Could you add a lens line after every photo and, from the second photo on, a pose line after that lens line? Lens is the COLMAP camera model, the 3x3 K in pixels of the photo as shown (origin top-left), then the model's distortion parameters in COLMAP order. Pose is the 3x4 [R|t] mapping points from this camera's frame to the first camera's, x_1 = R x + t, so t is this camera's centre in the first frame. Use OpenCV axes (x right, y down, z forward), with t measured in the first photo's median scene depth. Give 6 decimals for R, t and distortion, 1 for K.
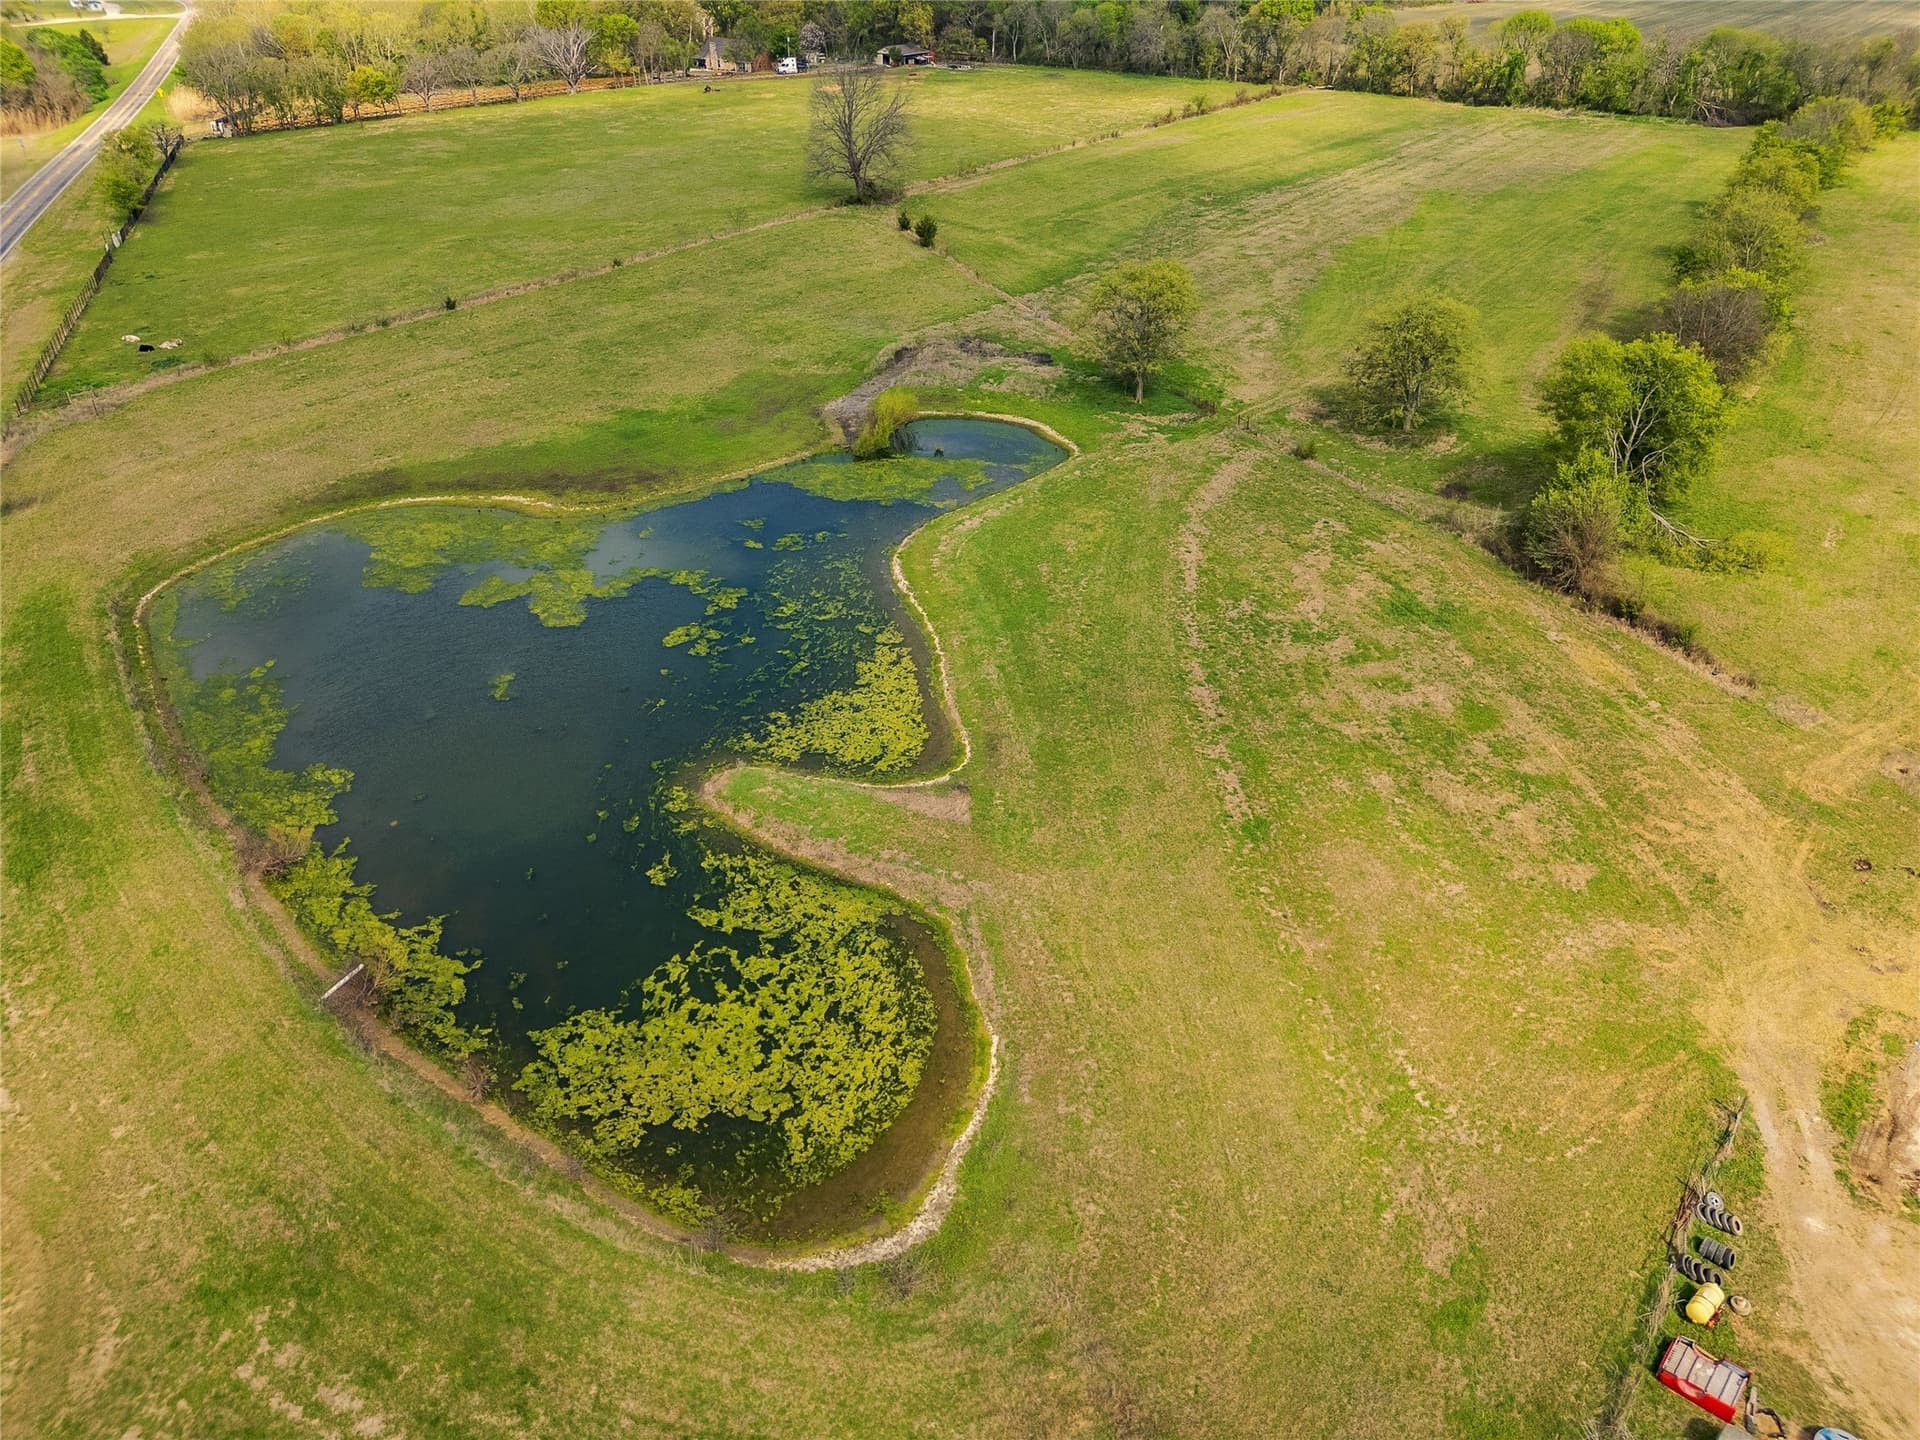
lens RADIAL K [[1407.2, 0, 960.0], [0, 1407.2, 720.0], [0, 0, 1]] dist [0.081076, -0.078323]
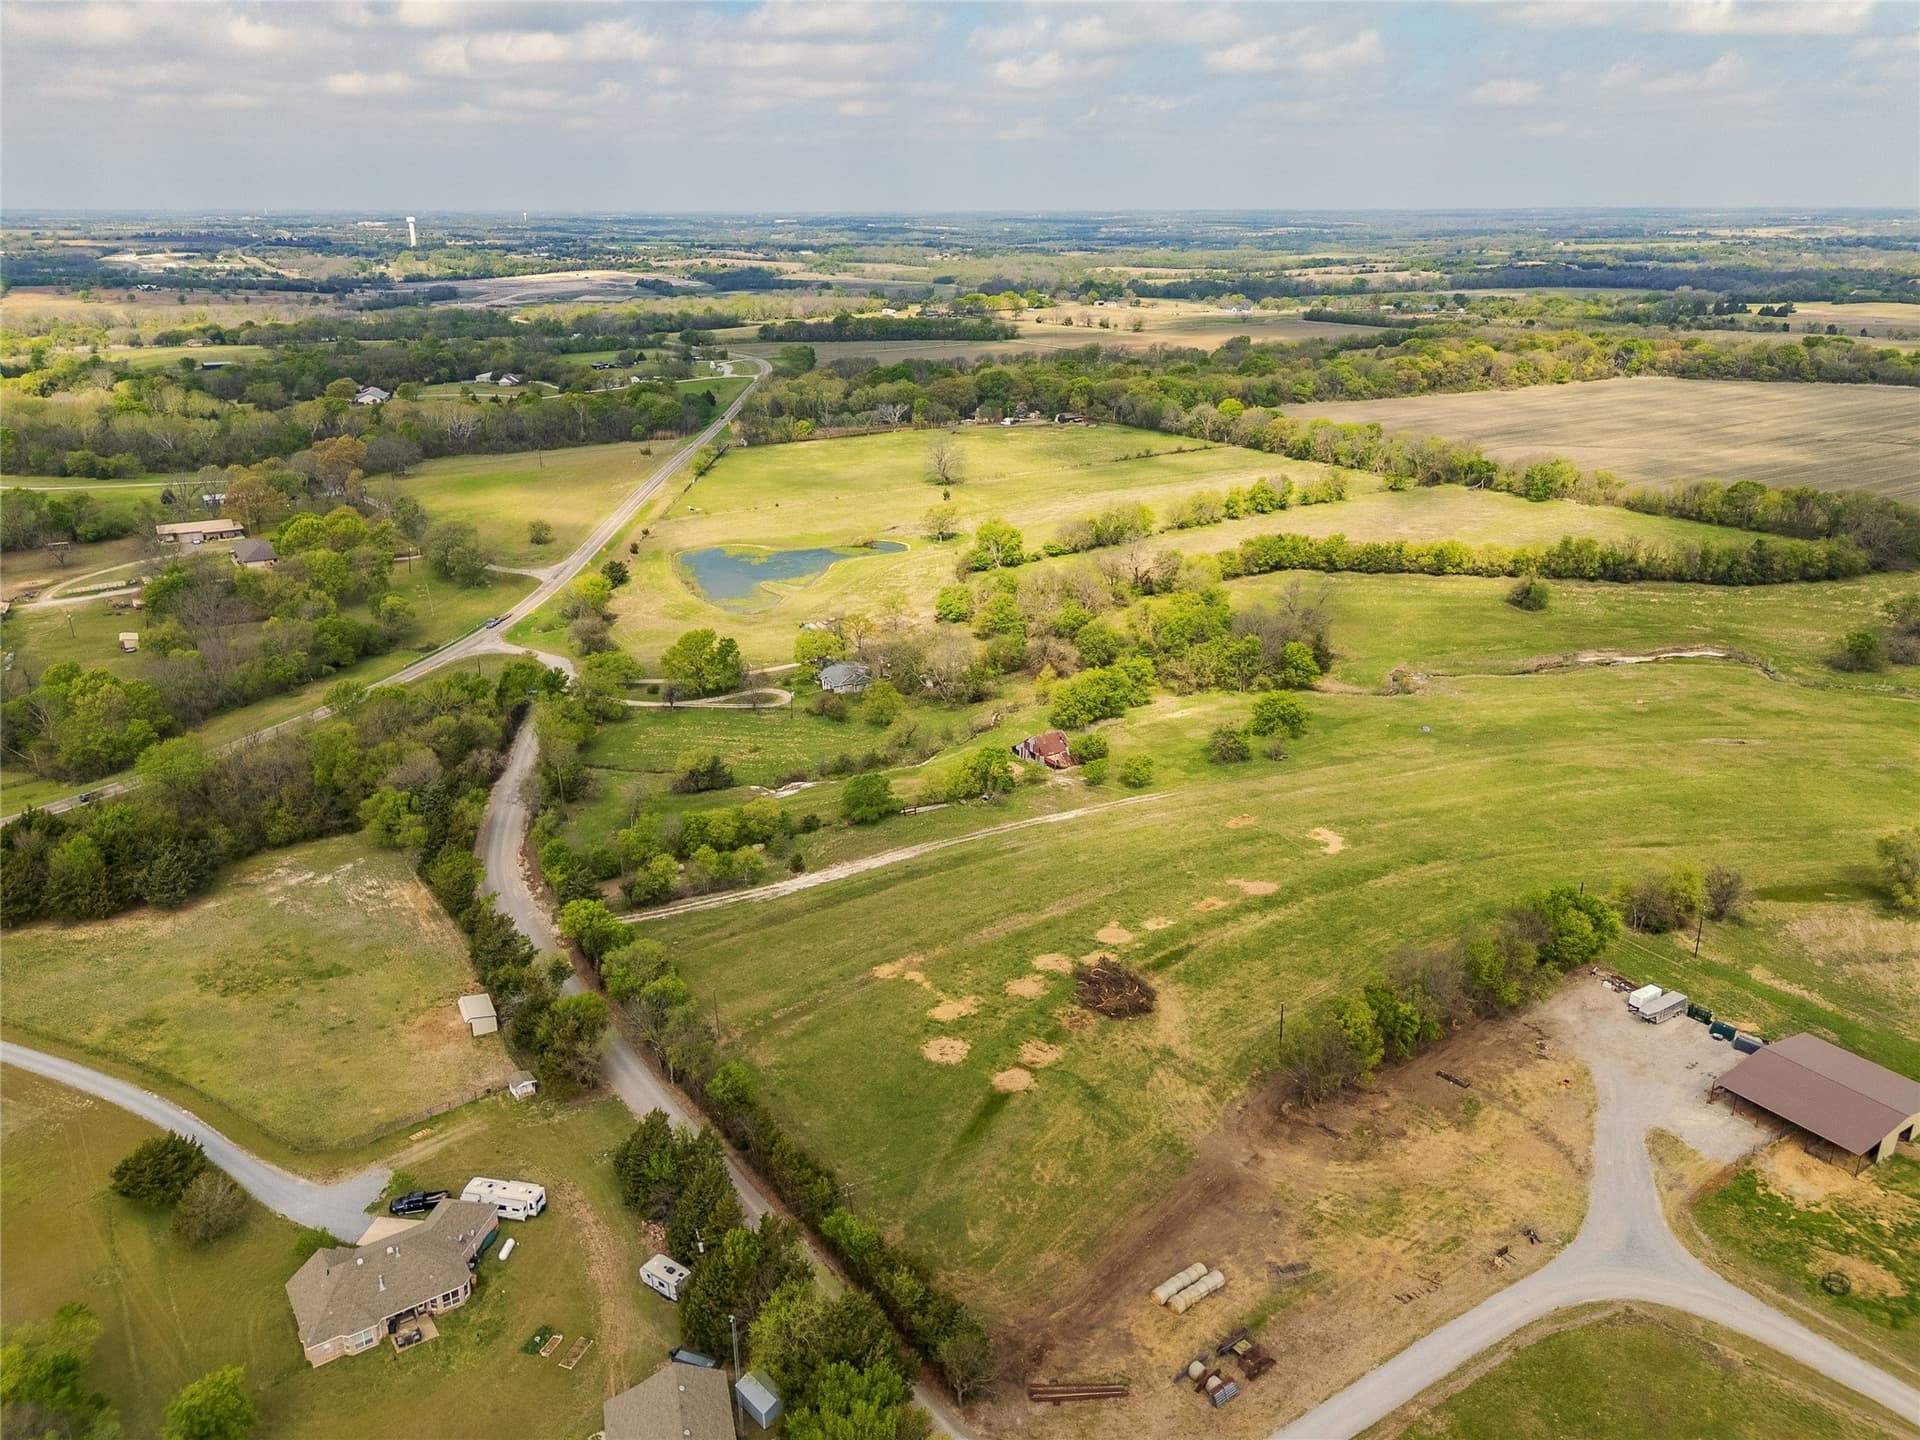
lens RADIAL K [[1401.7, 0, 960.0], [0, 1401.7, 720.0], [0, 0, 1]] dist [0.120972, -0.179120]
pose [[0.938670, 0.116723, -0.324461, 1.326120], [-0.173906, 0.972779, -0.153162, 0.708313], [0.297752, 0.200194, 0.933416, -2.079683]]
